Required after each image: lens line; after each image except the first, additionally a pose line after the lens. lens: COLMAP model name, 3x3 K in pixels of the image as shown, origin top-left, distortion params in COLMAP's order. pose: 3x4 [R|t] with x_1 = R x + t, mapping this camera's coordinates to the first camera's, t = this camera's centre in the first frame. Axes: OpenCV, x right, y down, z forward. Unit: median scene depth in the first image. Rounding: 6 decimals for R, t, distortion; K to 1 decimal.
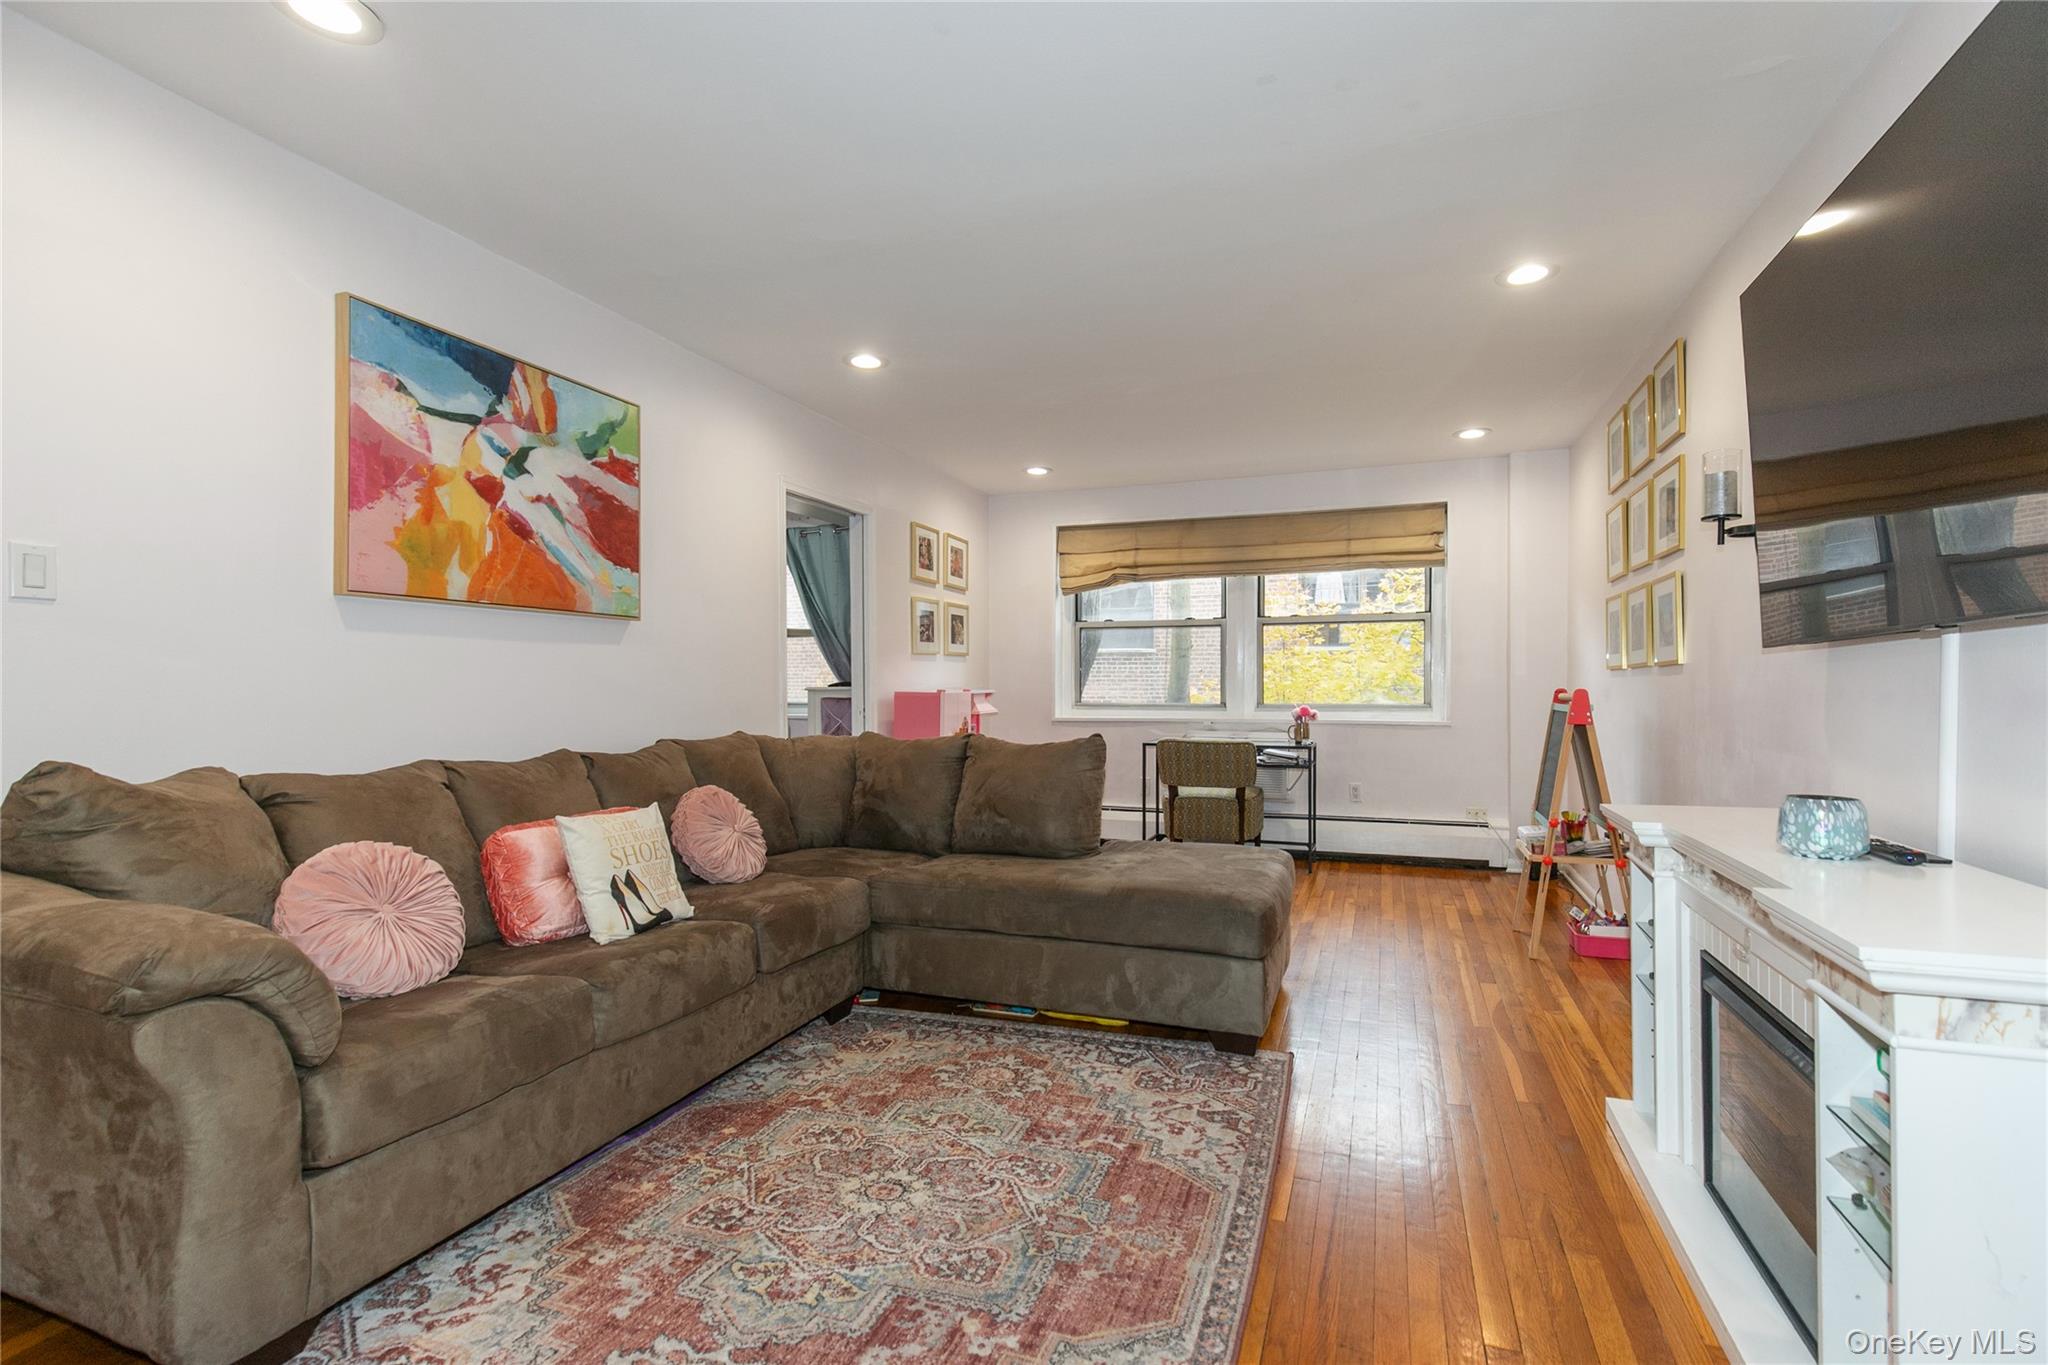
lens RADIAL K [[931.3, 0, 1025.8], [0, 931.3, 690.9], [0, 0, 1]] dist [0.004237, 0.000527]
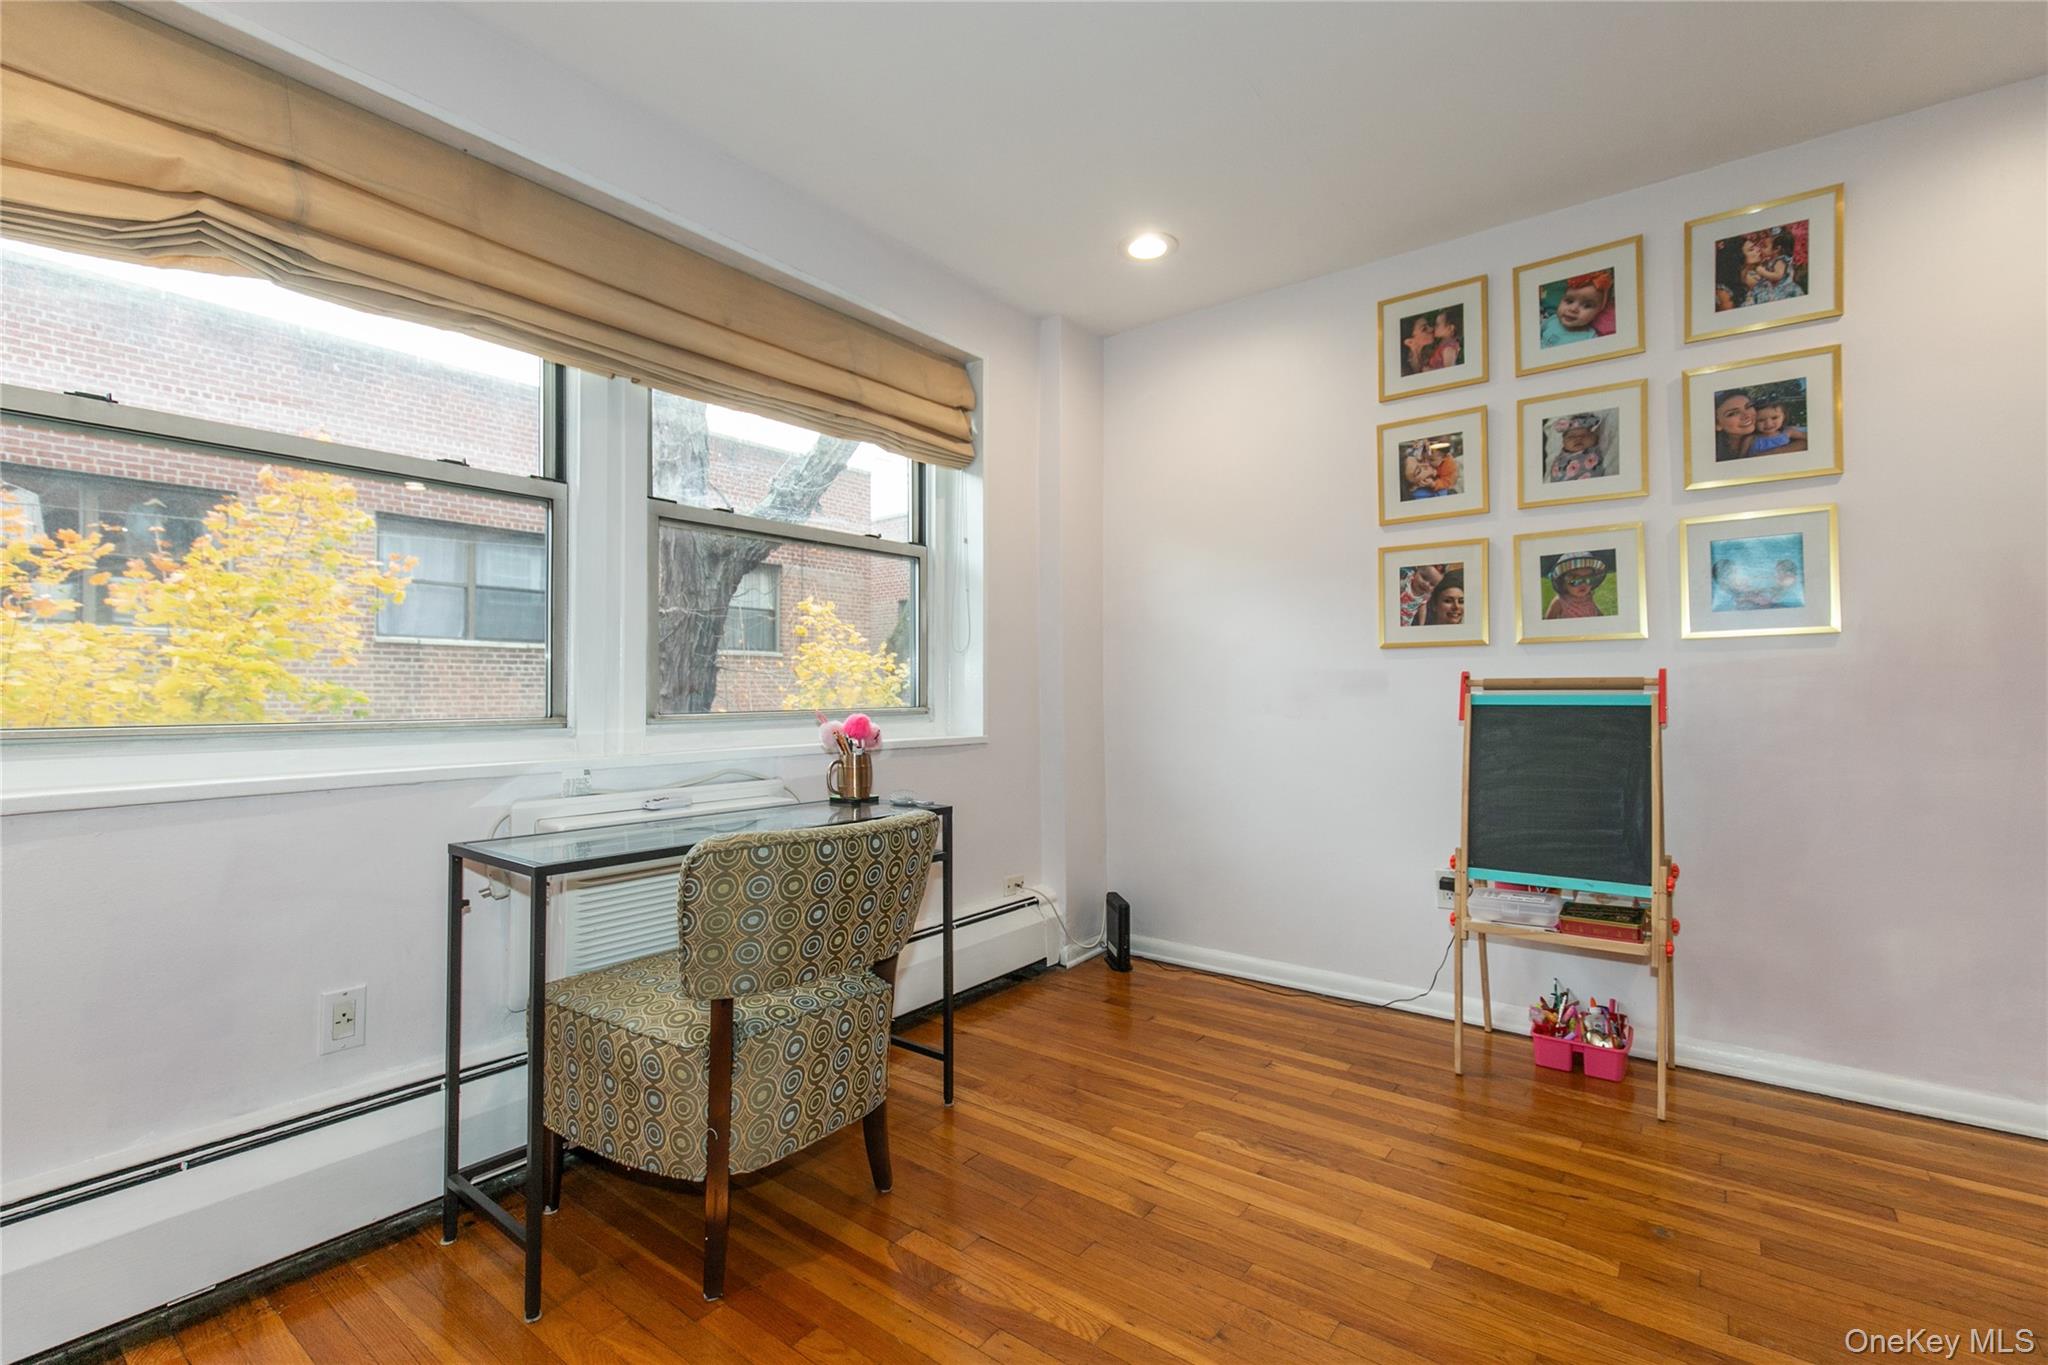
lens RADIAL K [[931.3, 0, 1024.7], [0, 931.3, 681.8], [0, 0, 1]] dist [0.004237, 0.000527]
pose [[0.277818, 0.011349, 0.960567, -0.181754], [0.009631, 0.999847, -0.014599, 0.015203], [-0.960585, 0.013307, 0.277667, 1.521591]]
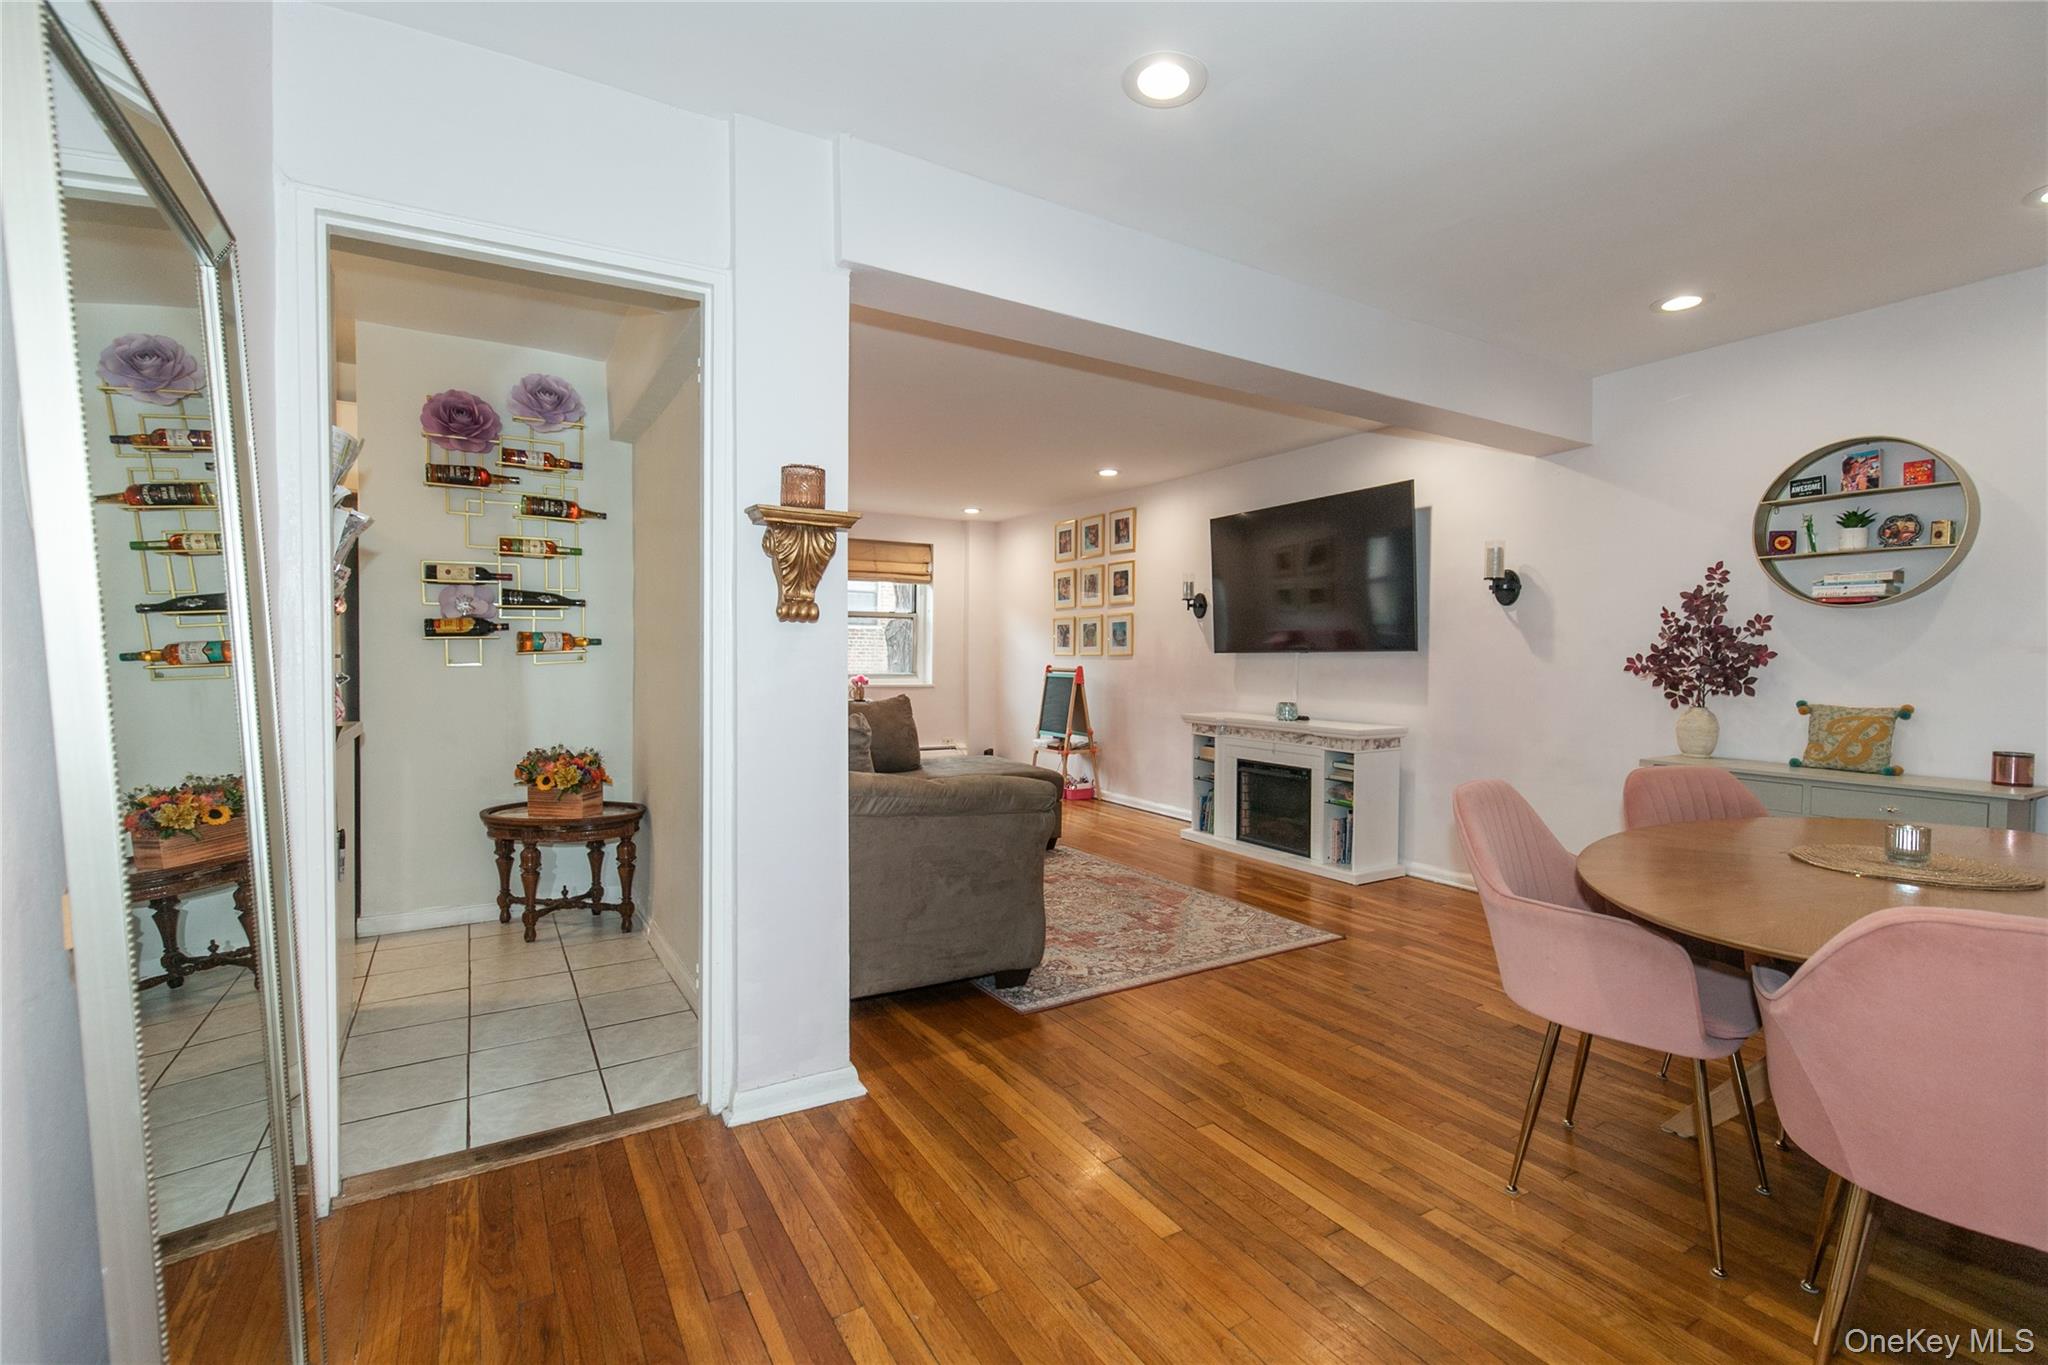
lens RADIAL K [[931.3, 0, 1027.9], [0, 931.3, 674.0], [0, 0, 1]] dist [0.004237, 0.000527]
pose [[0.624134, -0.005722, 0.781296, -1.257802], [-0.008769, 0.999859, 0.014328, -0.015628], [-0.781268, -0.015794, 0.623996, -0.194285]]
